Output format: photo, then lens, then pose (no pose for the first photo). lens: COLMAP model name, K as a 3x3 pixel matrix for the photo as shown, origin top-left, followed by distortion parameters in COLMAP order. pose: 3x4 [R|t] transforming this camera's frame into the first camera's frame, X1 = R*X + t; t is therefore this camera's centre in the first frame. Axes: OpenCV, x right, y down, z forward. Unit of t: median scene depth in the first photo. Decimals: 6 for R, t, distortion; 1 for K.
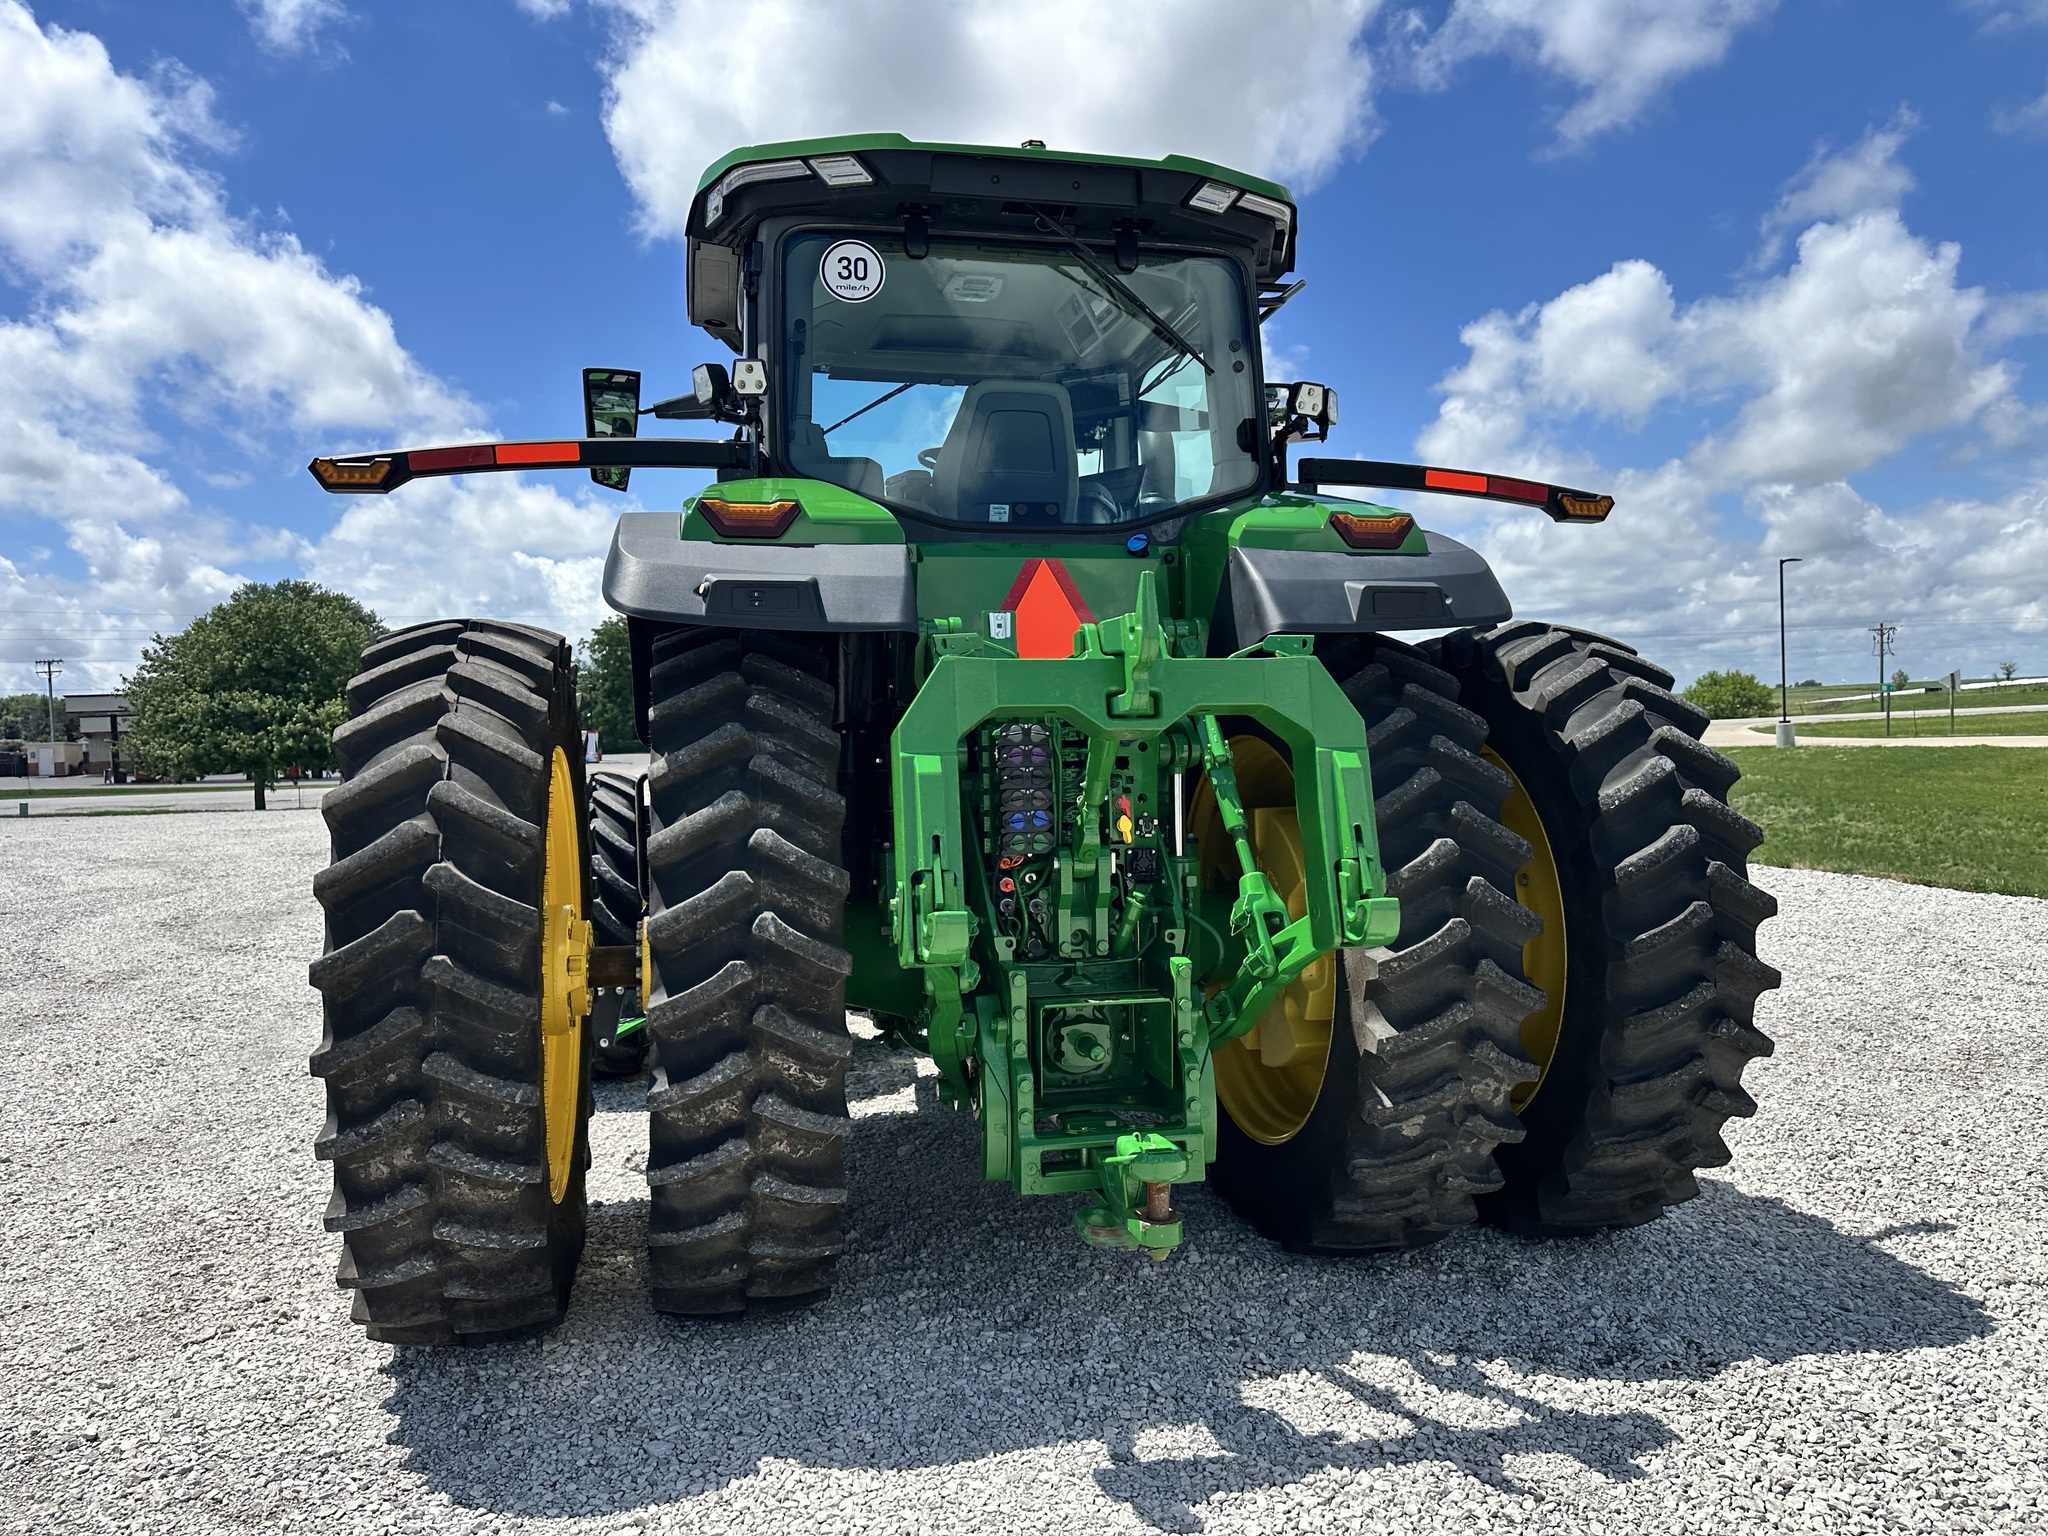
lens RADIAL K [[1444.4, 0, 1006.3], [0, 1444.4, 772.1], [0, 0, 1]] dist [0.035478, -0.039105]
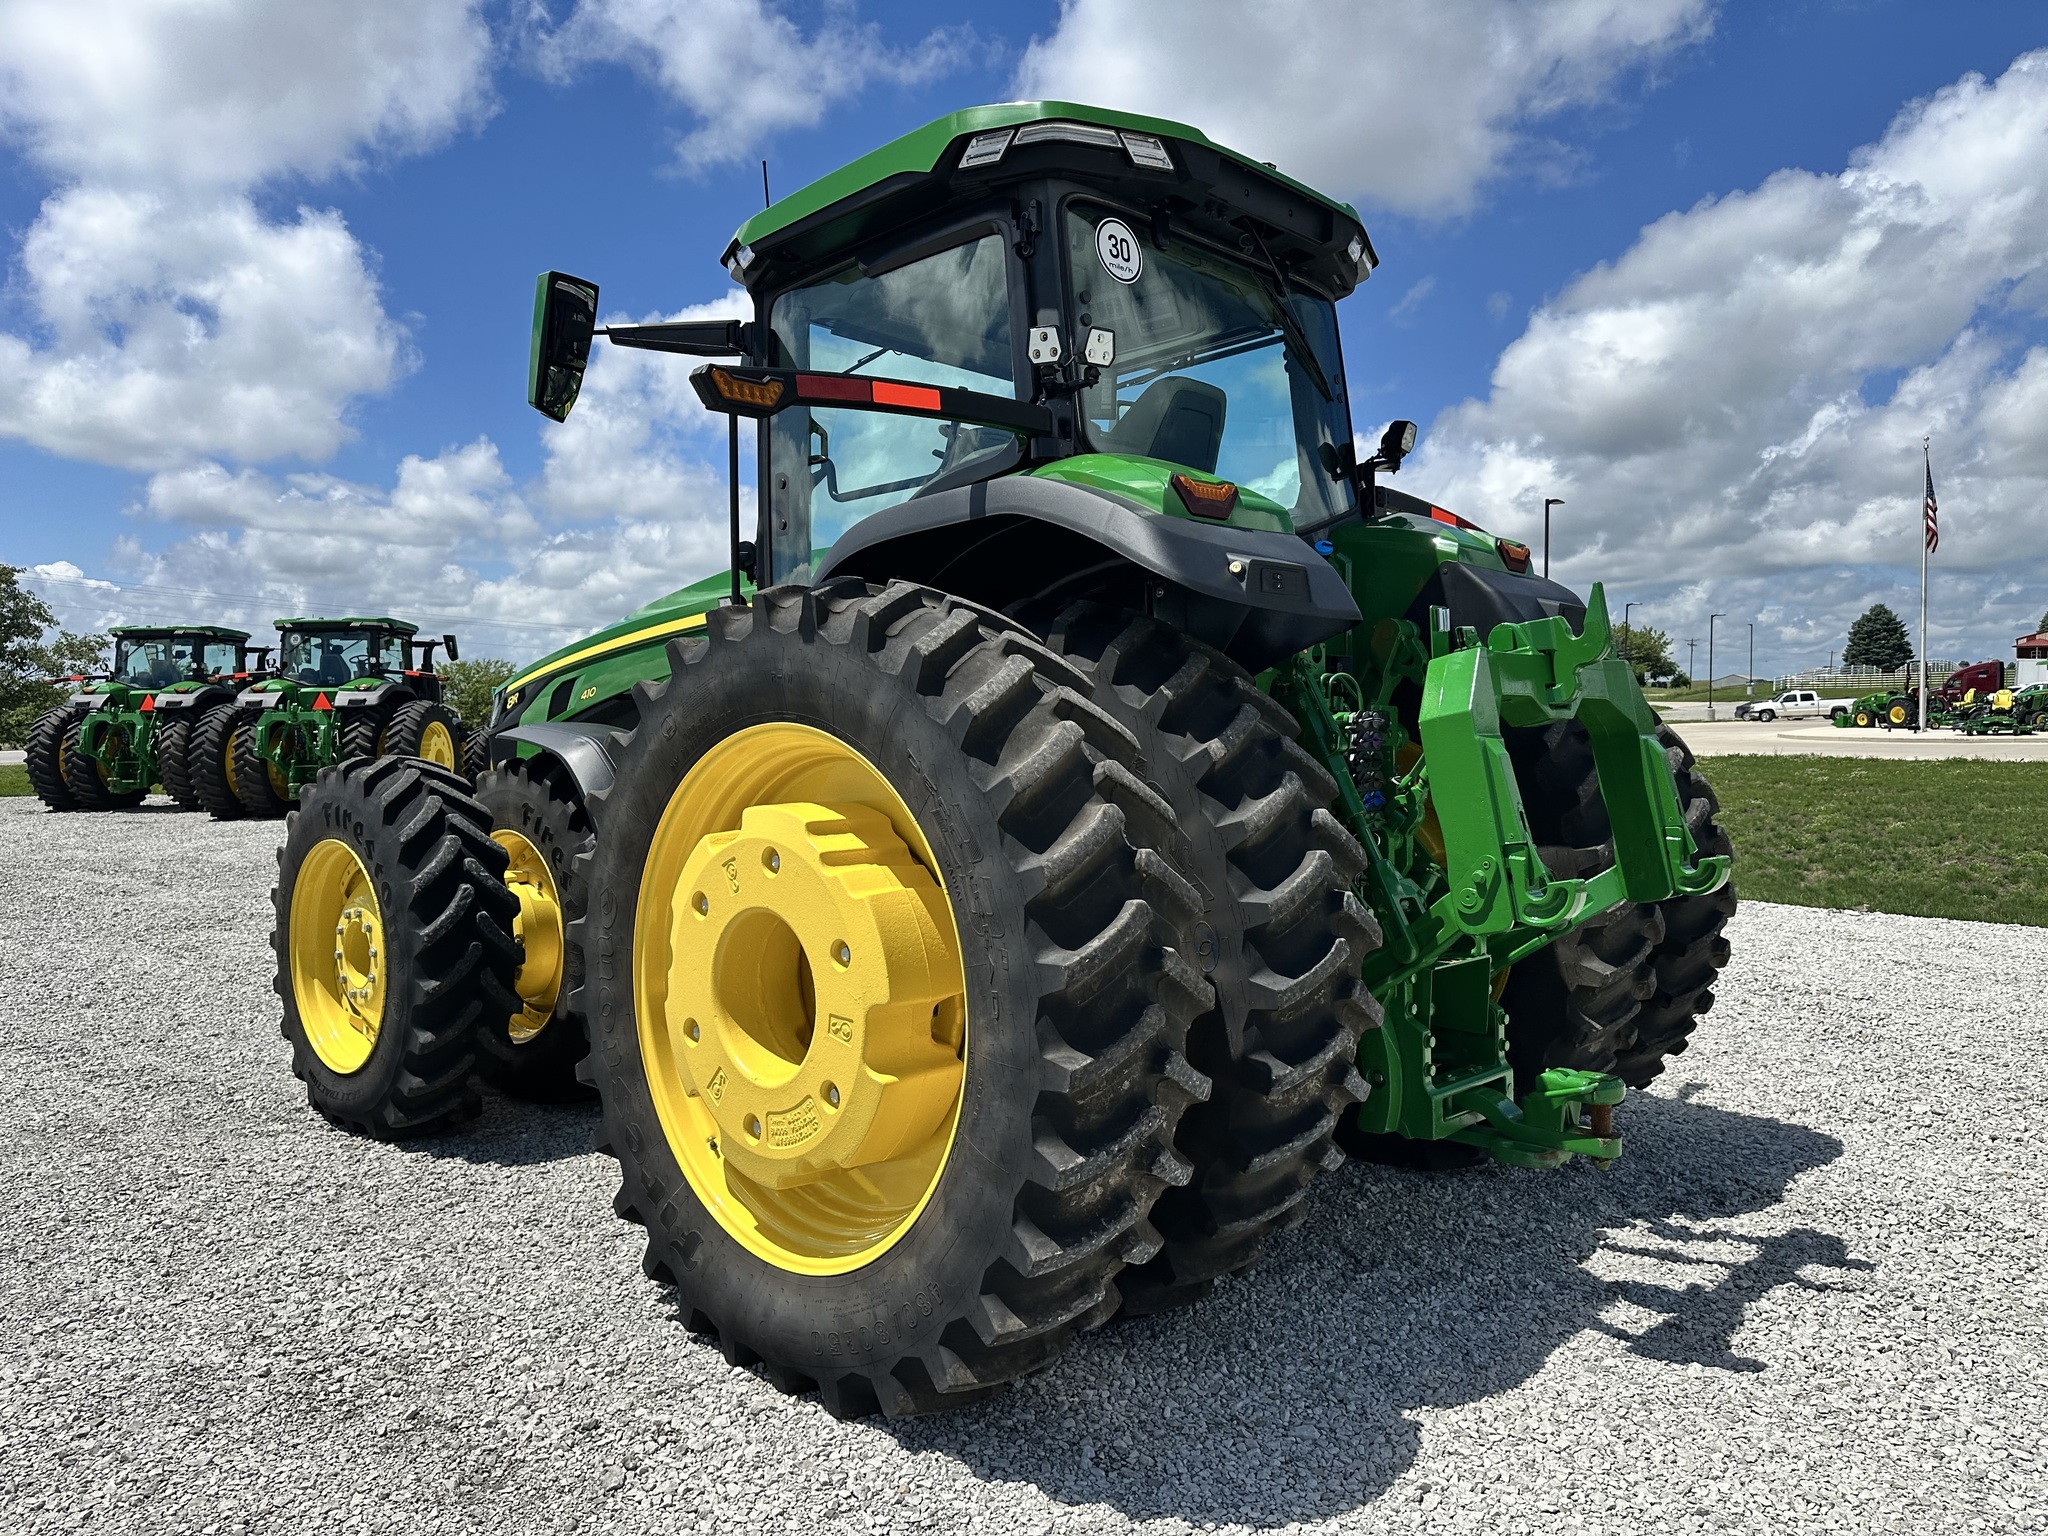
lens RADIAL K [[1444.4, 0, 1002.4], [0, 1444.4, 769.2], [0, 0, 1]] dist [0.035478, -0.039105]
pose [[0.834775, 0.001657, 0.550589, -0.826368], [-0.002575, 0.999996, 0.000896, 0.010342], [-0.550585, -0.002166, 0.834776, 0.244743]]
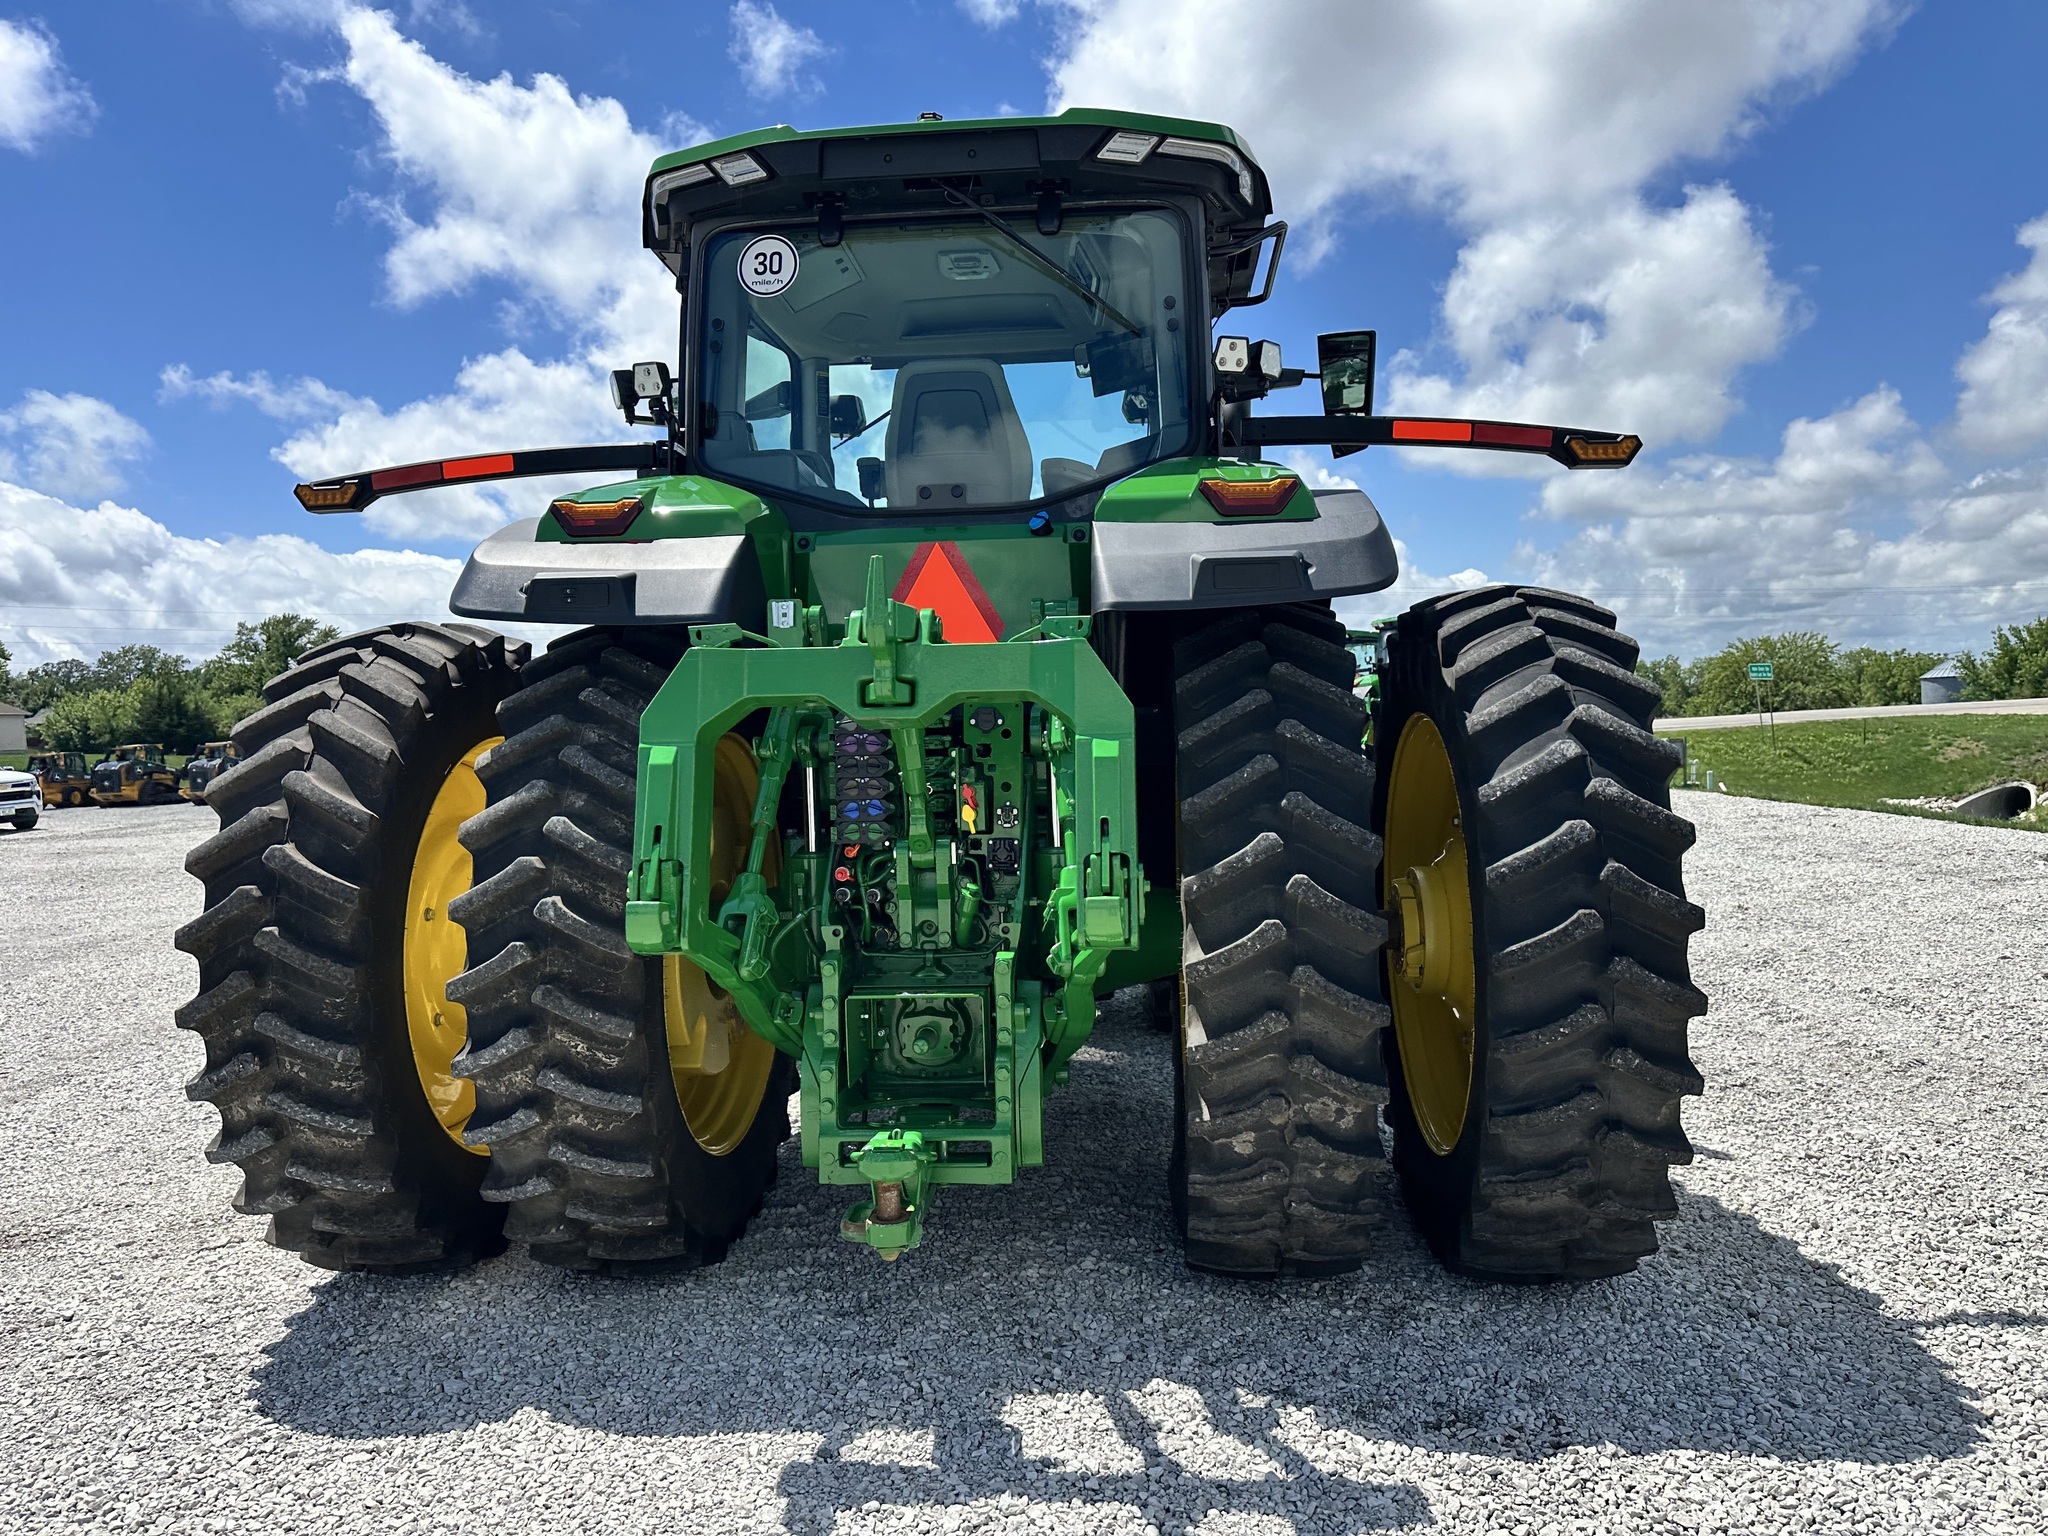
lens RADIAL K [[1444.4, 0, 1006.9], [0, 1444.4, 780.1], [0, 0, 1]] dist [0.035478, -0.039105]
pose [[0.955023, 0.002086, -0.296526, 0.408512], [0.004091, 0.999787, 0.020210, -0.006323], [0.296505, -0.020514, 0.954811, 0.082332]]
